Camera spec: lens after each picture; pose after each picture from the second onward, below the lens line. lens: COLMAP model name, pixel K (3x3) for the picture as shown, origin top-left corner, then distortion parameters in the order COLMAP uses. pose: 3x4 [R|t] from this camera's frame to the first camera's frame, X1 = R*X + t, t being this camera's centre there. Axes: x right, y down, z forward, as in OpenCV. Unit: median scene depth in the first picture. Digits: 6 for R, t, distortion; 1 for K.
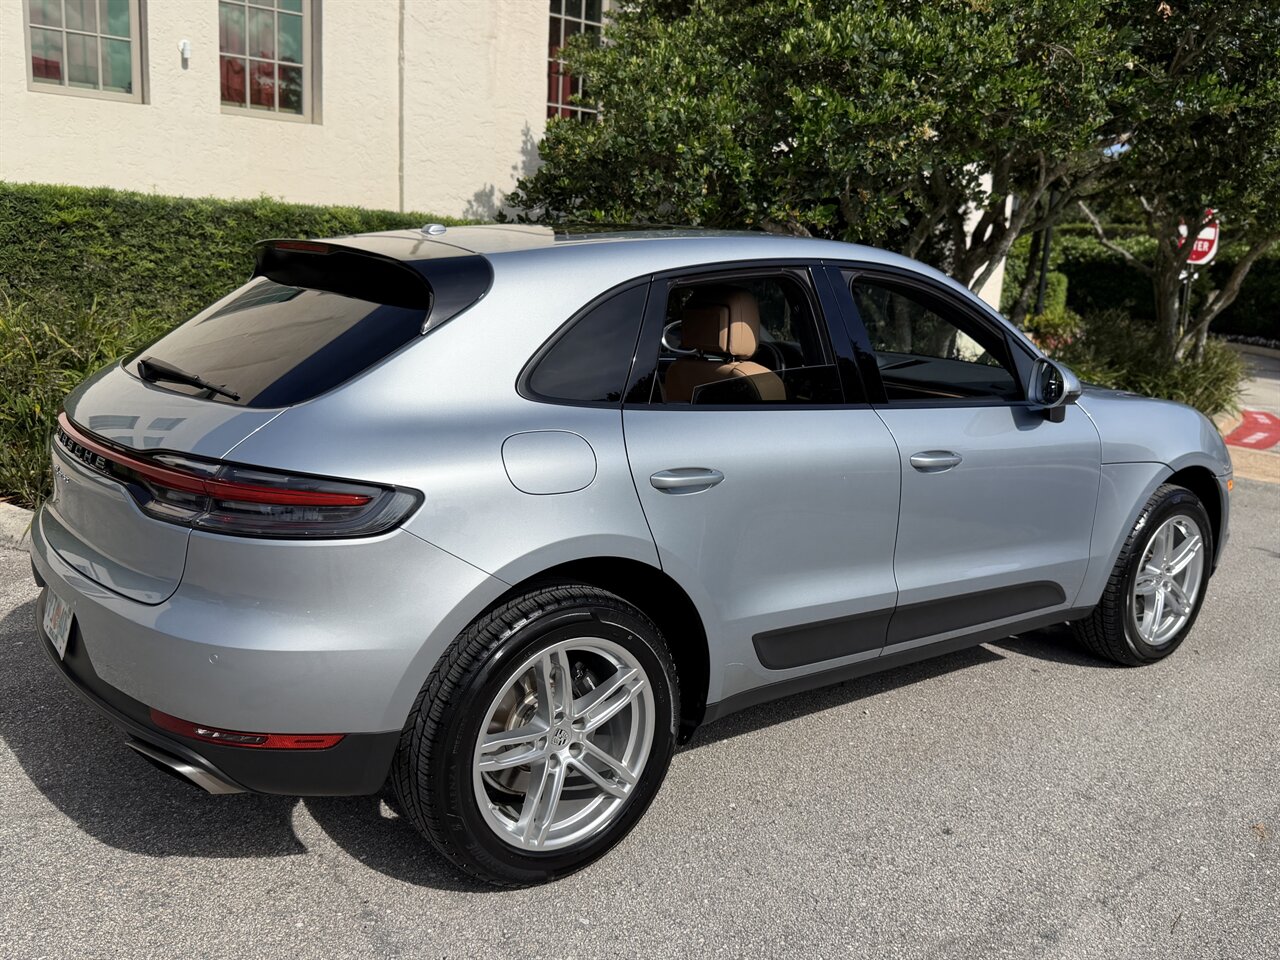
lens RADIAL K [[1095.9, 0, 647.6], [0, 1095.9, 480.1], [0, 0, 1]] dist [0.061164, -0.102443]
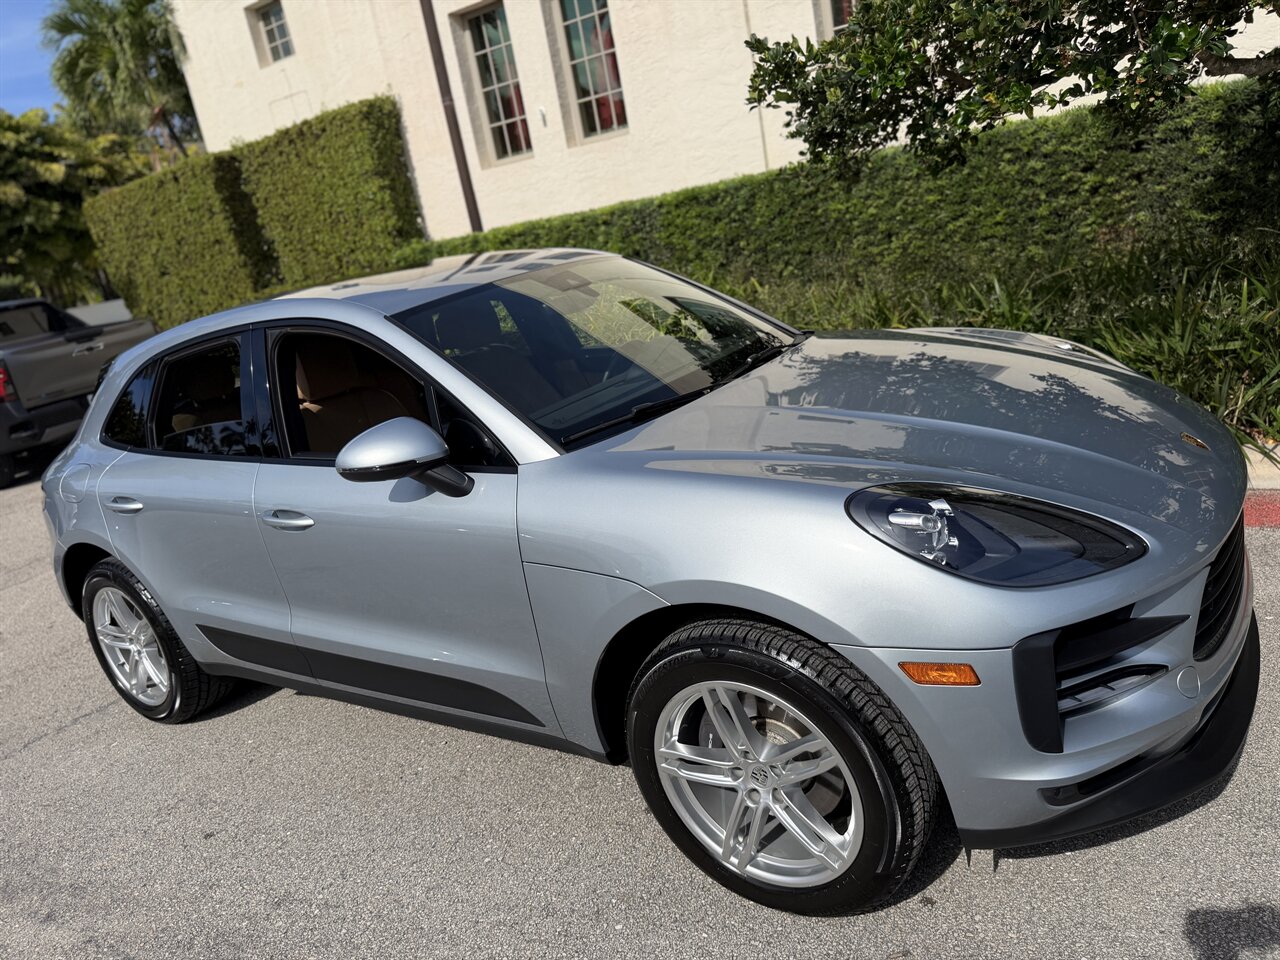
lens RADIAL K [[911.2, 0, 632.0], [0, 911.2, 468.1], [0, 0, 1]] dist [0.026557, -0.039760]
pose [[0.307740, 0.151342, -0.939357, 0.489708], [0.010315, 0.986680, 0.162345, -0.085475], [0.951414, -0.059649, 0.302080, 0.448090]]
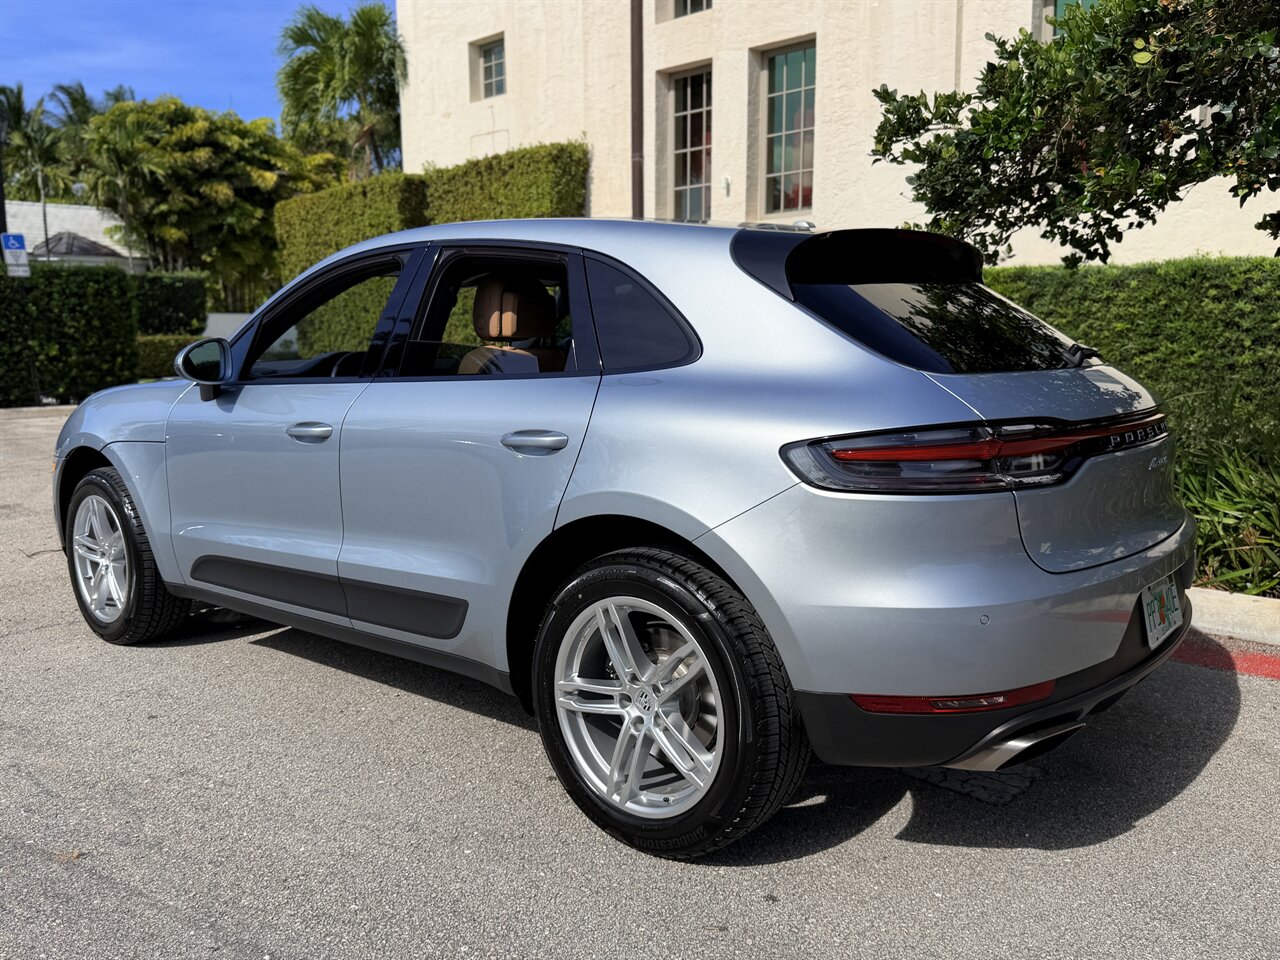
lens RADIAL K [[1016.8, 0, 643.4], [0, 1016.8, 480.1], [0, 0, 1]] dist [0.094704, -0.164153]
pose [[0.131243, 0.088412, -0.987400, 0.552756], [-0.182811, 0.981092, 0.063548, -0.040591], [0.974349, 0.172167, 0.144924, 0.509024]]
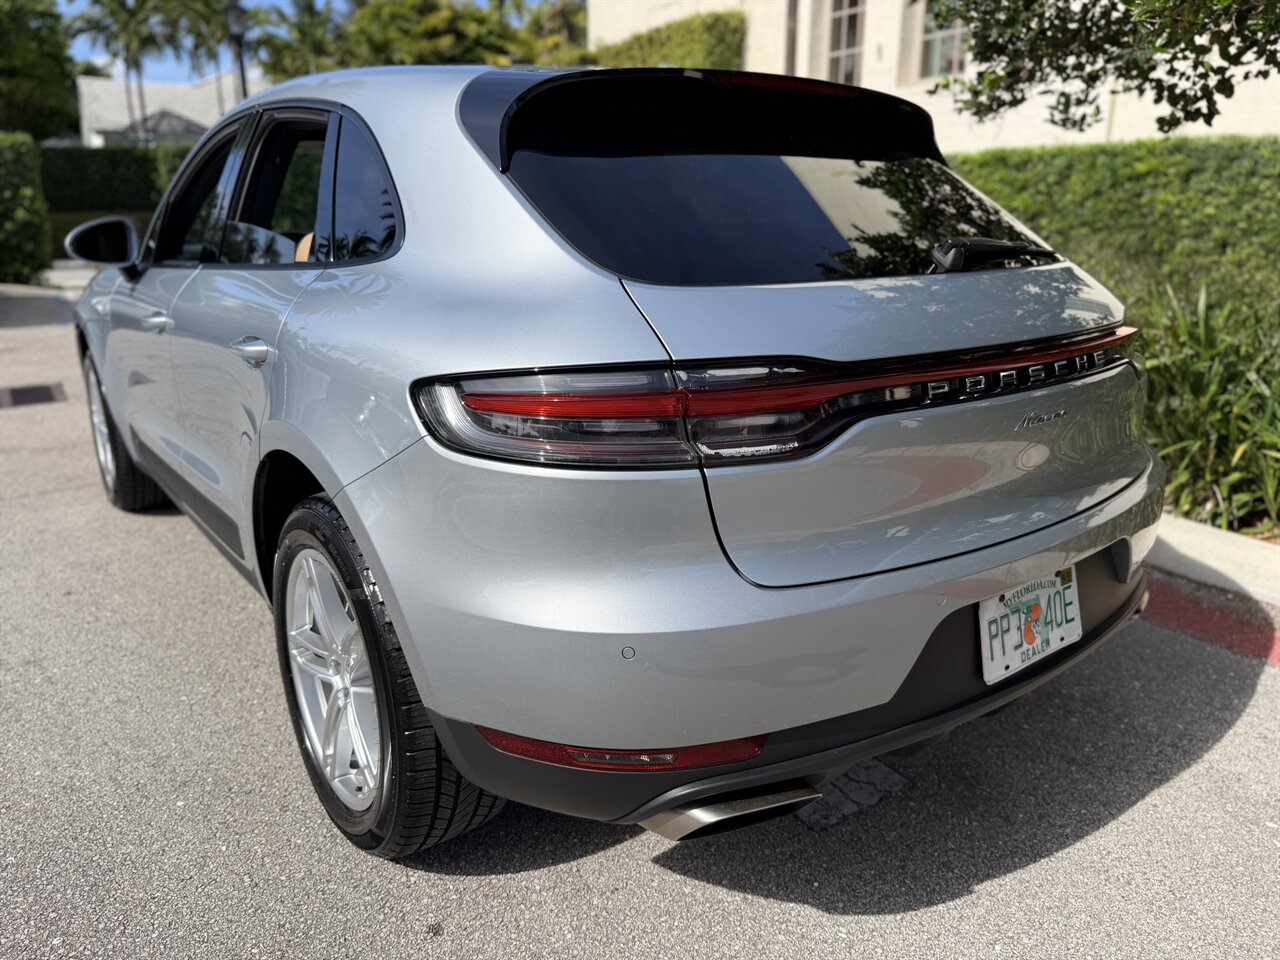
lens RADIAL K [[913.4, 0, 641.5], [0, 913.4, 487.4], [0, 0, 1]] dist [-0.002302, -0.005106]
pose [[-0.101309, 0.240169, -0.965430, 0.455380], [-0.200559, 0.945569, 0.256274, -0.074126], [0.974429, 0.219588, -0.047627, 0.641631]]
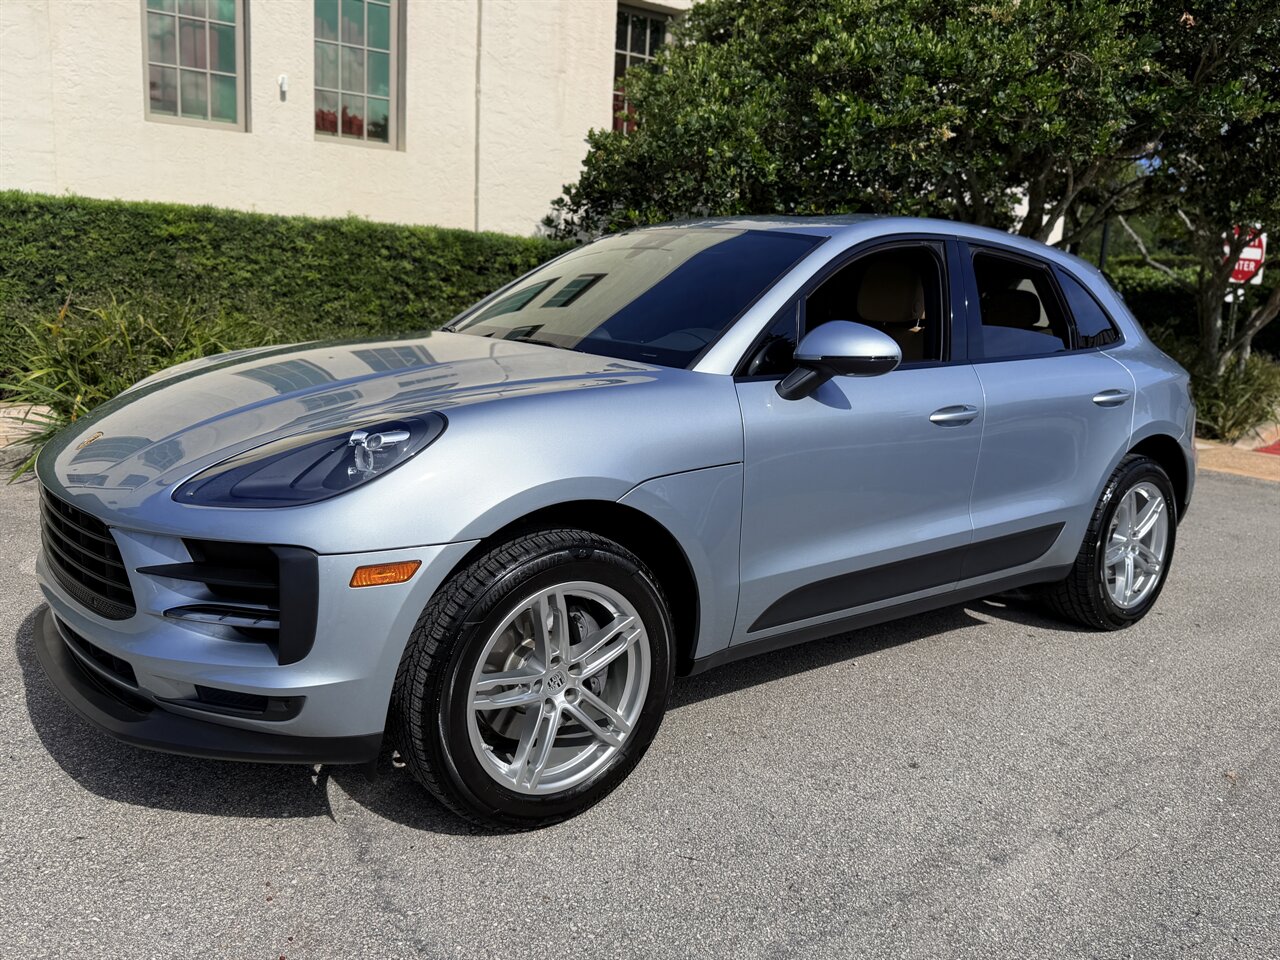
lens RADIAL K [[1016.8, 0, 643.4], [0, 1016.8, 480.1], [0, 0, 1]] dist [0.094704, -0.164153]
pose [[0.996688, 0.013629, -0.080165, 0.035561], [-0.015306, 0.999676, -0.020353, 0.028550], [0.079862, 0.021512, 0.996574, 0.004548]]
